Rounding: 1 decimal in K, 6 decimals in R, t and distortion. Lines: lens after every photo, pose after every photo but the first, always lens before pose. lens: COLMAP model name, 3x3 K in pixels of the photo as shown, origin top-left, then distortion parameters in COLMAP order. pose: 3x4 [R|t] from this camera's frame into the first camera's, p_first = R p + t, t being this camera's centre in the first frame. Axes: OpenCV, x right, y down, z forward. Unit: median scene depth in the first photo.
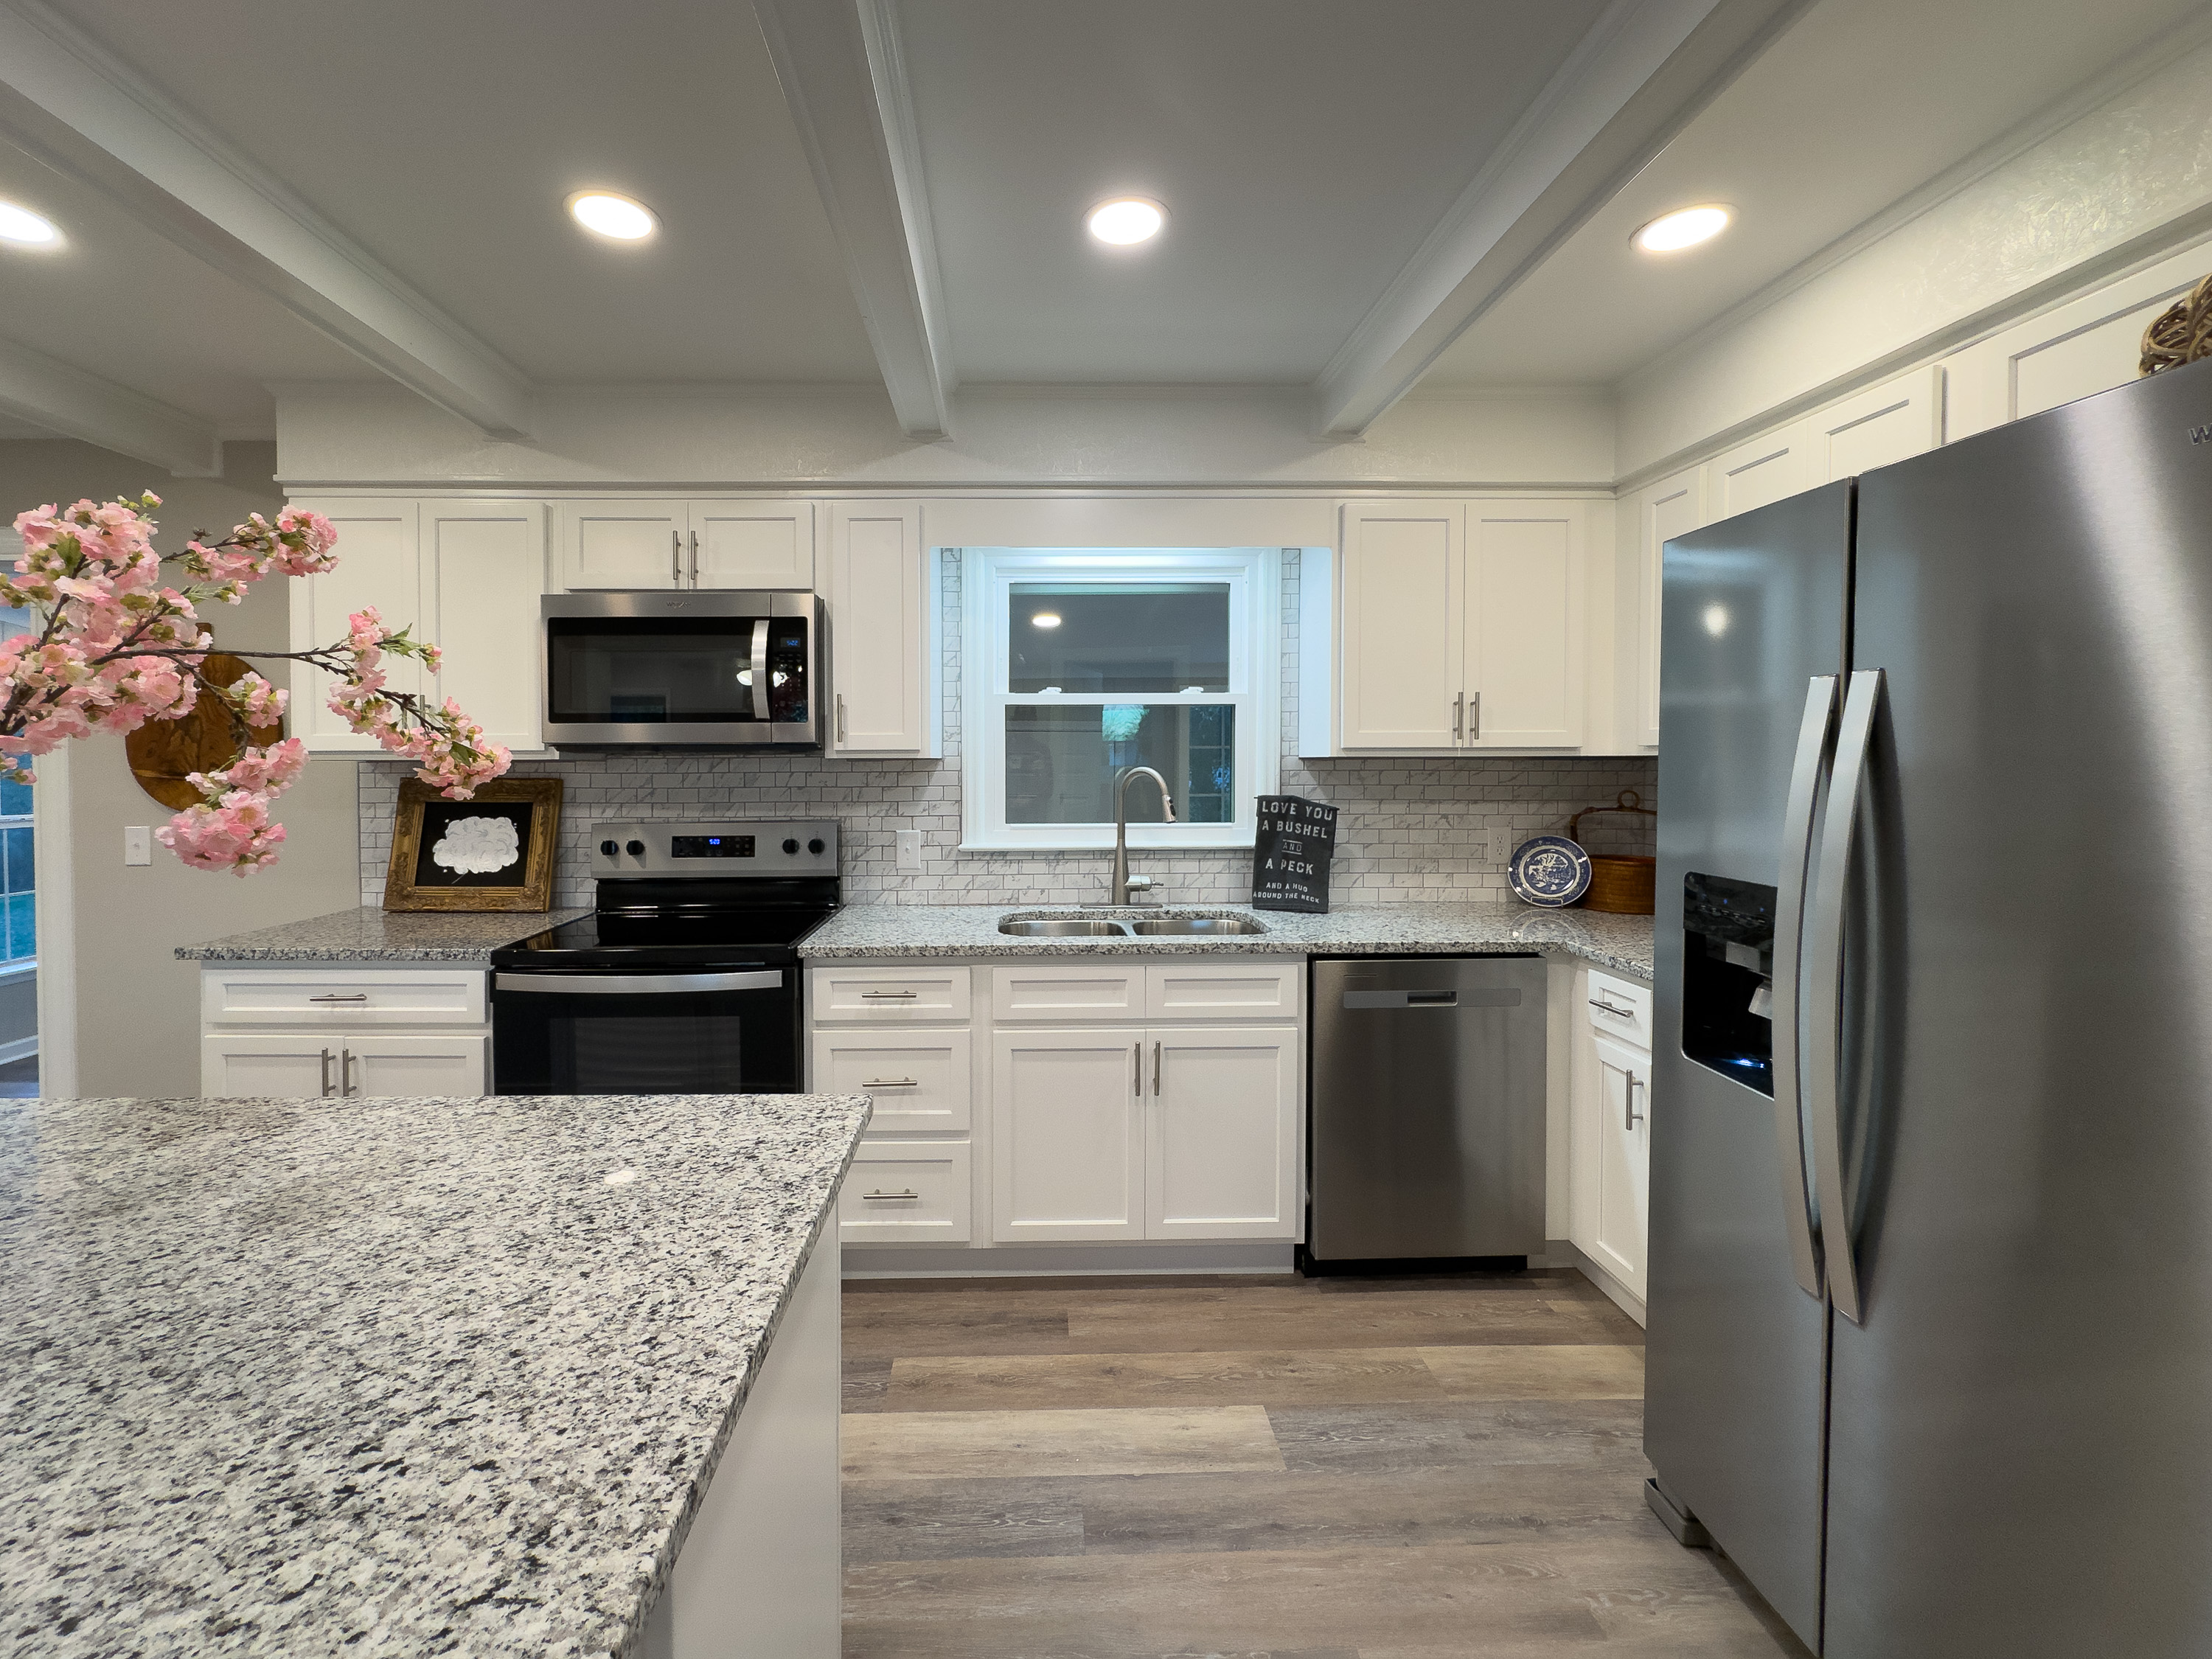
lens RADIAL K [[1241.9, 0, 1106.4], [0, 1241.9, 798.1], [0, 0, 1]] dist [0.000760, 0.000325]
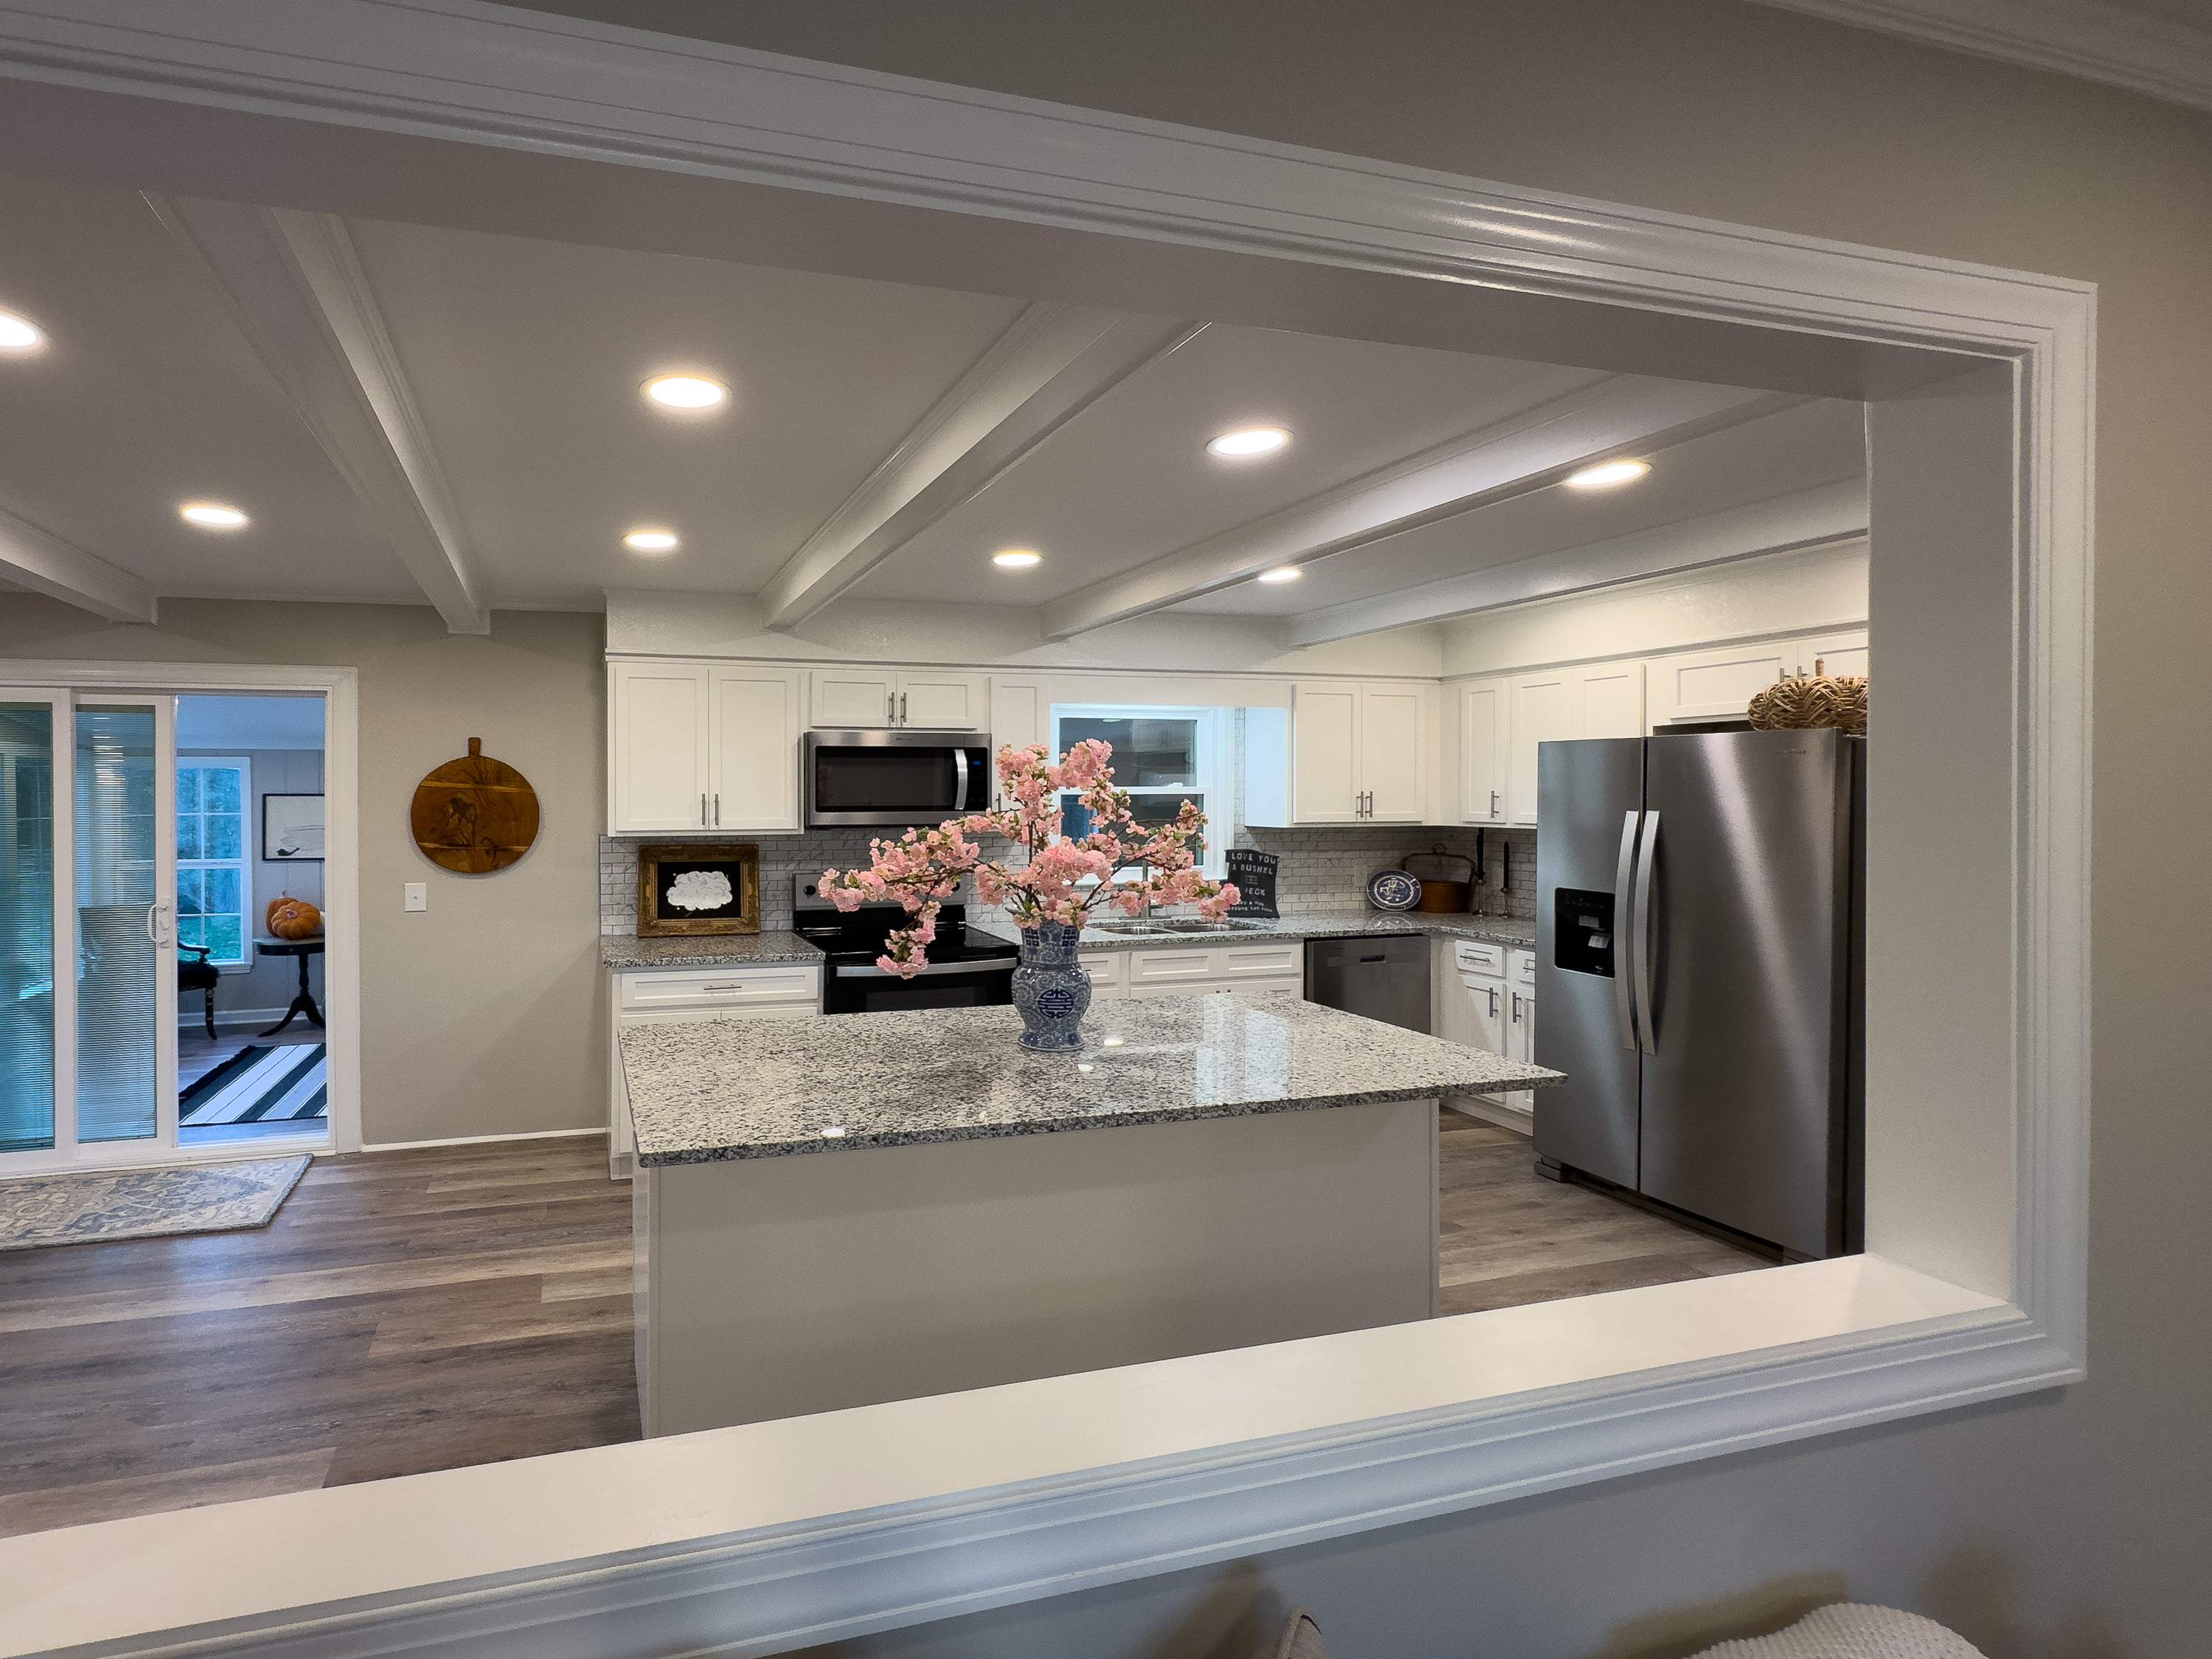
lens RADIAL K [[958.2, 0, 1106.6], [0, 958.2, 838.8], [0, 0, 1]] dist [-0.000583, -0.000147]
pose [[0.983636, -0.014758, 0.179563, -0.270386], [0.015330, 0.999881, -0.001802, -0.016537], [-0.179515, 0.004525, 0.983745, -0.240701]]
